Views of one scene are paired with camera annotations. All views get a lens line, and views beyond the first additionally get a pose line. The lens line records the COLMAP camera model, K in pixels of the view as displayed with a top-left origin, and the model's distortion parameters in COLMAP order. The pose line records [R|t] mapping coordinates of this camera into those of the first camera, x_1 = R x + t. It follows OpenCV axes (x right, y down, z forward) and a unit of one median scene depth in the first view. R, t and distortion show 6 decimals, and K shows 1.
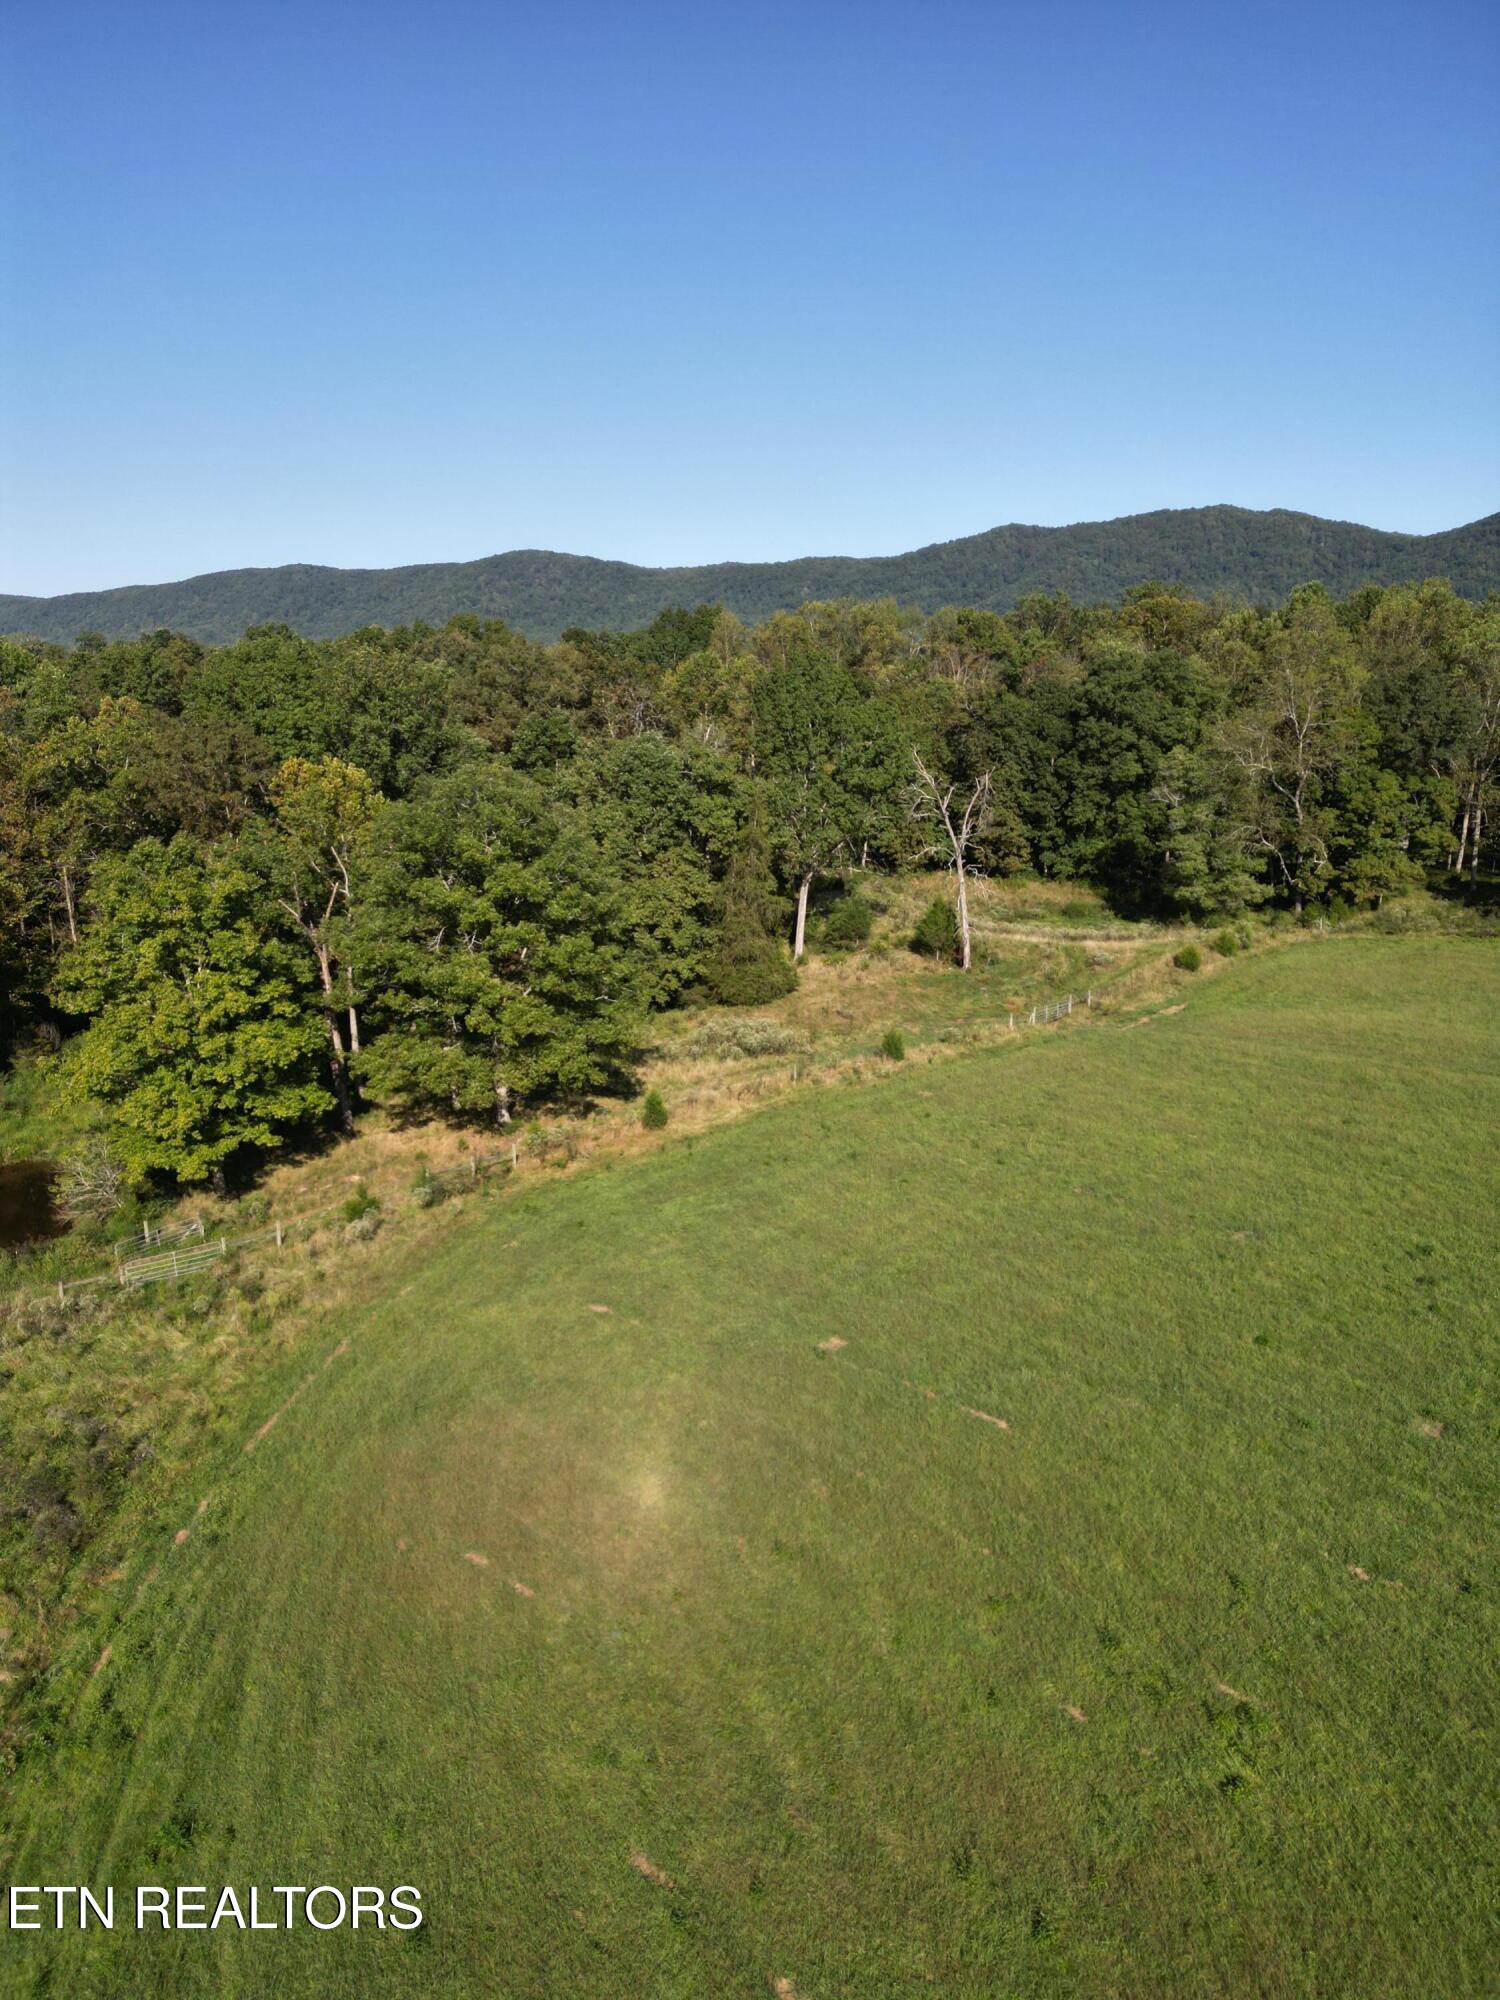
lens RADIAL K [[1402.5, 0, 754.4], [0, 1402.5, 999.1], [0, 0, 1]] dist [0.011168, 0.003971]
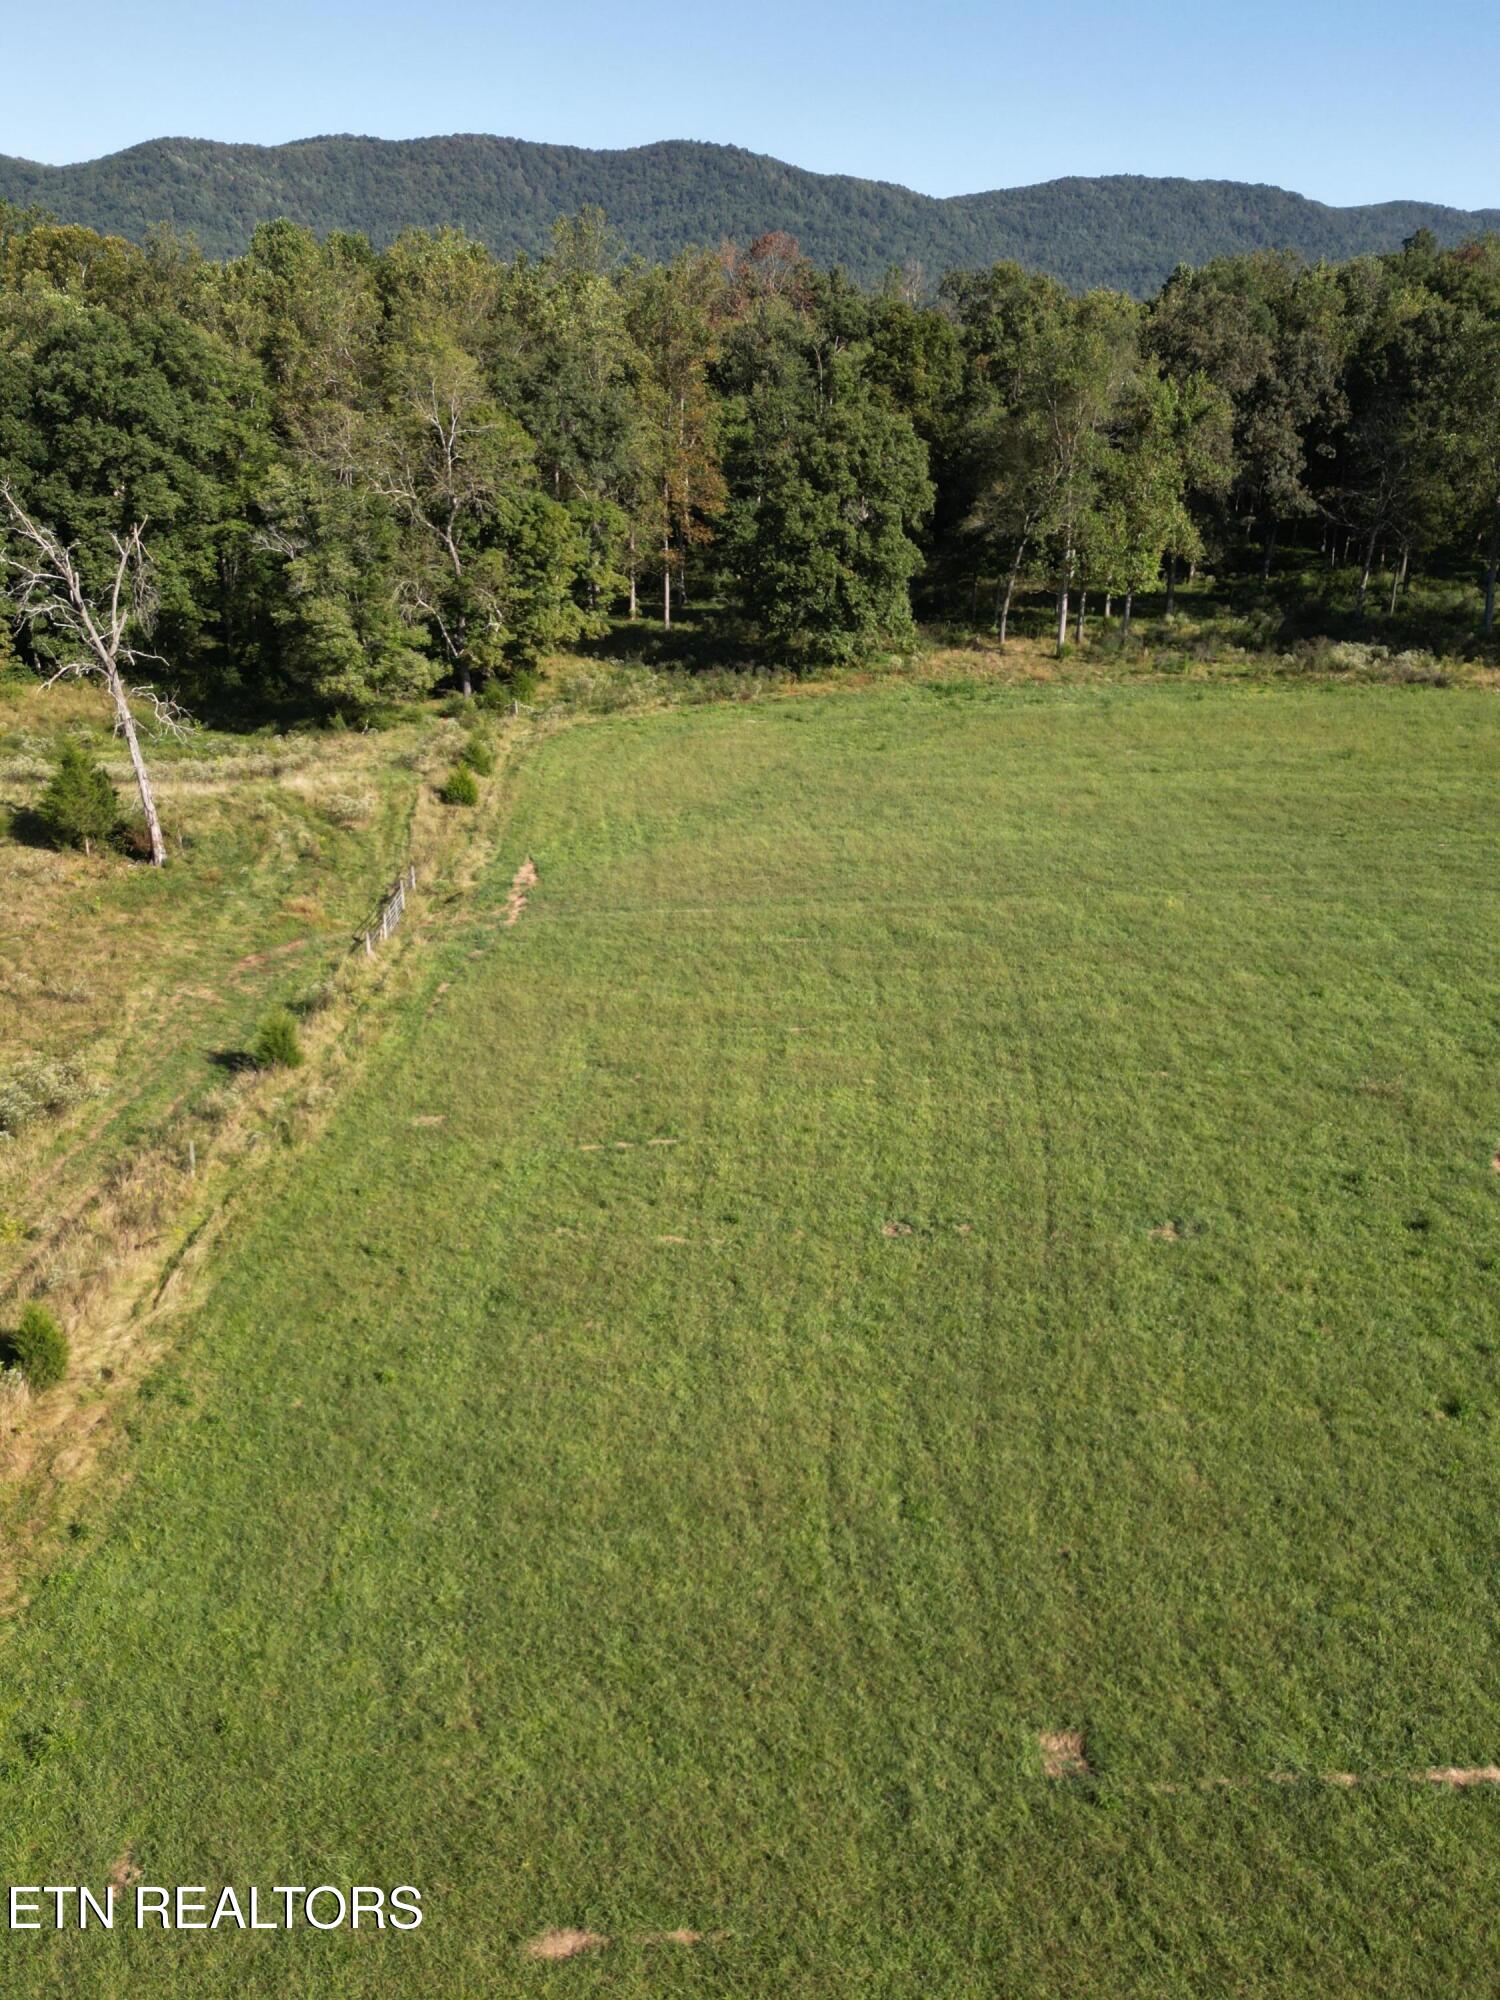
lens RADIAL K [[1677.4, 0, 736.0], [0, 1677.4, 1011.3], [0, 0, 1]] dist [0.018979, -0.010159]
pose [[0.710918, -0.240568, 0.660850, -0.139910], [0.138981, 0.969201, 0.203305, -0.060940], [-0.689405, -0.052688, 0.722457, 0.256898]]
